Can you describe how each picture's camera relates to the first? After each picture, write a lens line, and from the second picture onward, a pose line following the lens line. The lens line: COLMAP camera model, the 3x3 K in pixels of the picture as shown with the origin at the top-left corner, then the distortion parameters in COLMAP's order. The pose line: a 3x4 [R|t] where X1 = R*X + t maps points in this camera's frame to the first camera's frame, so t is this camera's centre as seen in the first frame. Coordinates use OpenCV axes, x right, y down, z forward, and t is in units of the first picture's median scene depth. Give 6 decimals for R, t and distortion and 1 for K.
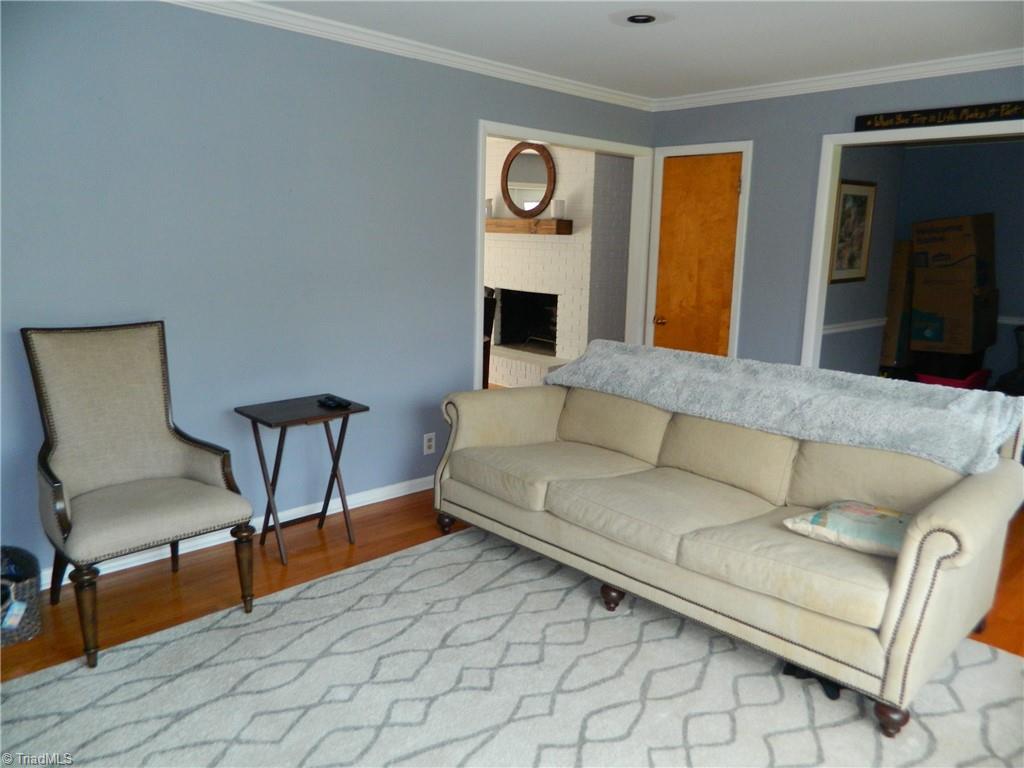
lens RADIAL K [[746.9, 0, 512.0], [0, 746.9, 384.0], [0, 0, 1]] dist [0.000095, 0.003050]
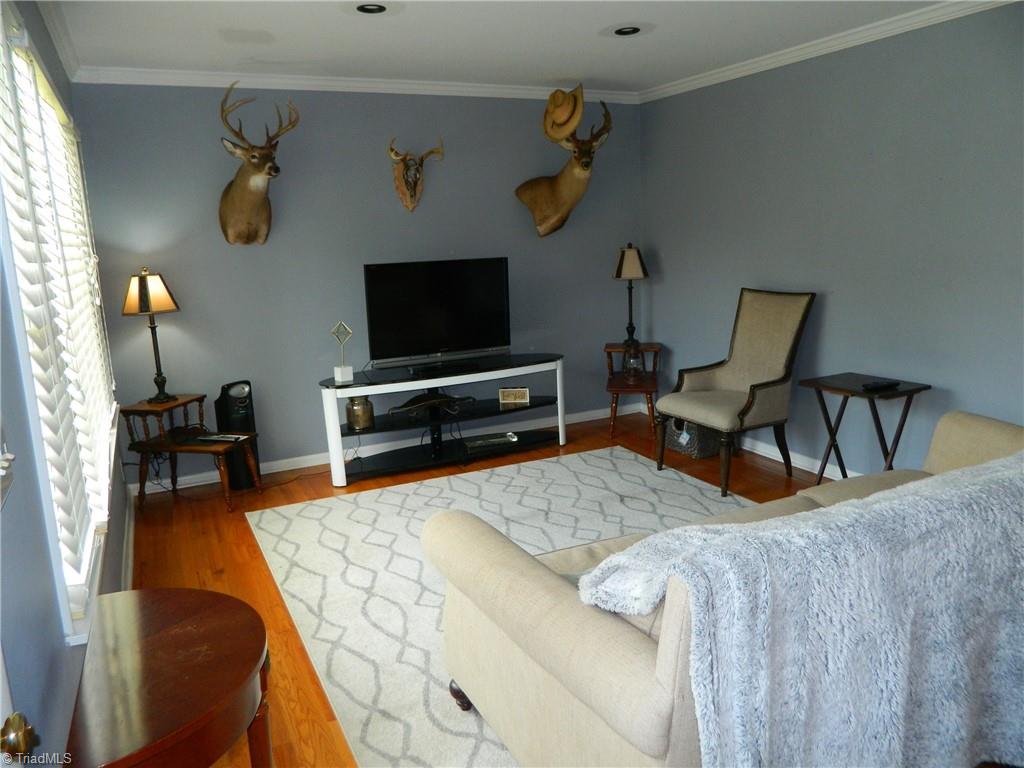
lens RADIAL K [[746.9, 0, 512.0], [0, 746.9, 384.0], [0, 0, 1]] dist [0.000095, 0.003050]
pose [[-0.313247, 0.173162, -0.933751, 1.192896], [-0.140862, 0.963887, 0.226006, -0.184386], [0.939167, 0.202326, -0.277543, 1.091077]]
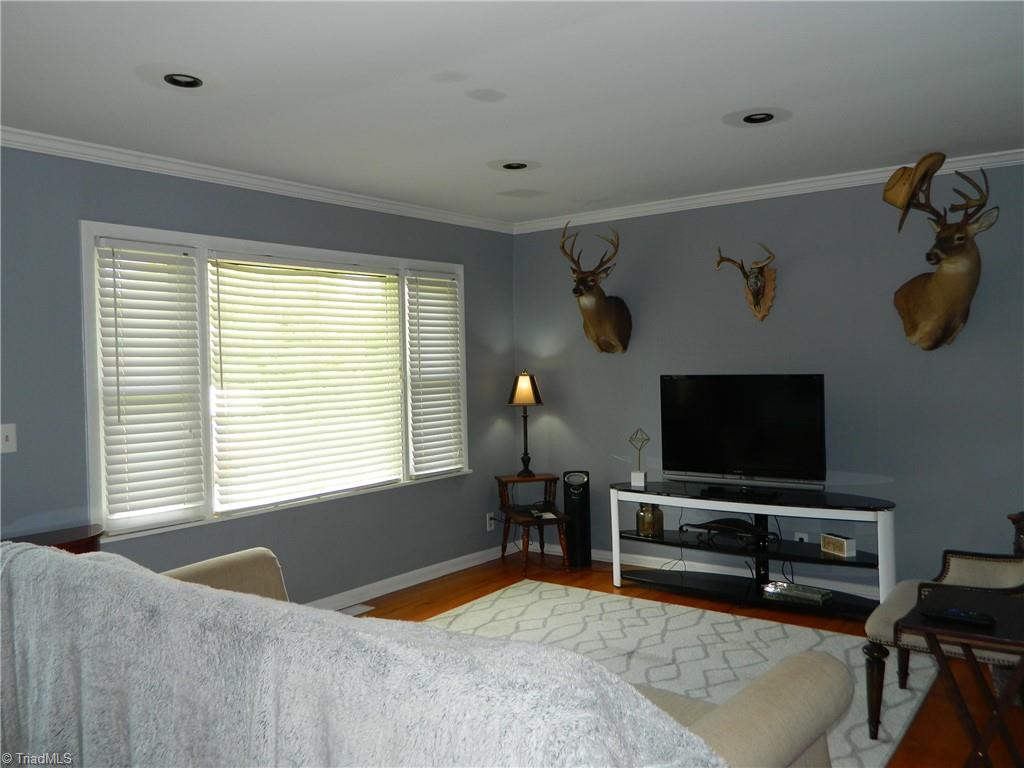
lens RADIAL K [[879.2, 0, 512.0], [0, 879.2, 384.0], [0, 0, 1]] dist [0.008711, 0.006910]
pose [[-0.987654, 0.009989, -0.156331, 0.340141], [-0.023535, 0.977176, 0.211125, -0.413587], [0.154871, 0.212198, -0.964877, 2.144963]]
